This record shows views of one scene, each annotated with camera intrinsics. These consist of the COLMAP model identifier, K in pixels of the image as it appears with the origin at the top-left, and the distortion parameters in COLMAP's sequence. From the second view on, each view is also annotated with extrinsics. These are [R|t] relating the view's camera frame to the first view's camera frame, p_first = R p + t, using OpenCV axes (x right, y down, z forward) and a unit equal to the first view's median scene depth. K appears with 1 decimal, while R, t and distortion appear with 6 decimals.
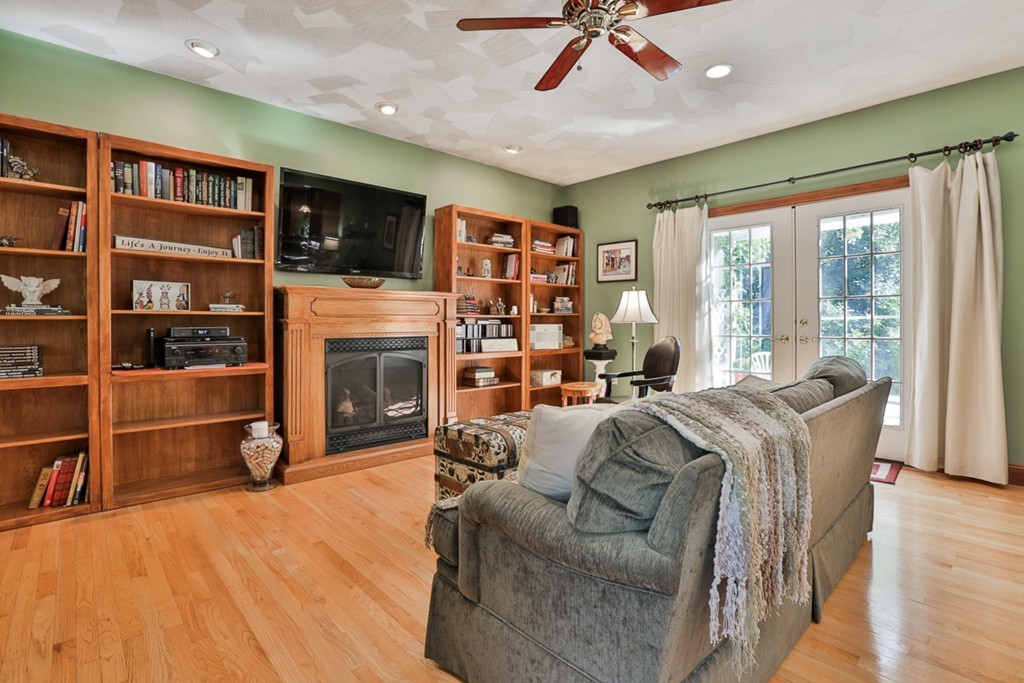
lens RADIAL K [[488.5, 0, 506.7], [0, 488.5, 312.6], [0, 0, 1]] dist [-0.025198, 0.001329]
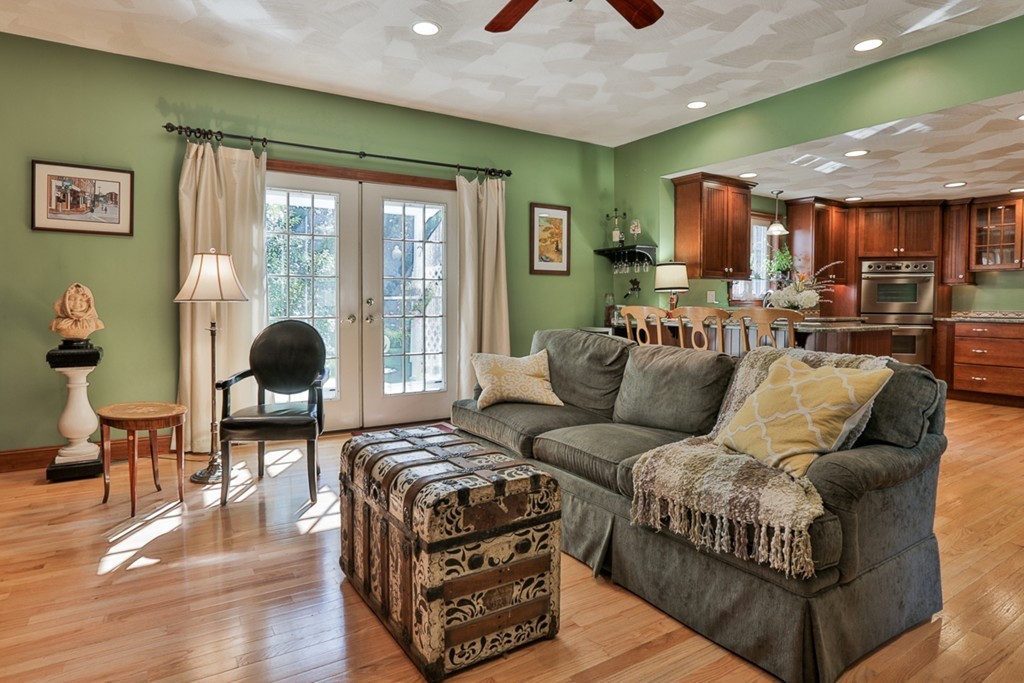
lens RADIAL K [[555.3, 0, 468.1], [0, 555.3, 314.7], [0, 0, 1]] dist [-0.001836, 0.000116]
pose [[0.219174, -0.025841, 0.975344, -0.459707], [-0.018533, 0.999359, 0.030642, 0.009496], [-0.975510, -0.024792, 0.218554, 0.536829]]
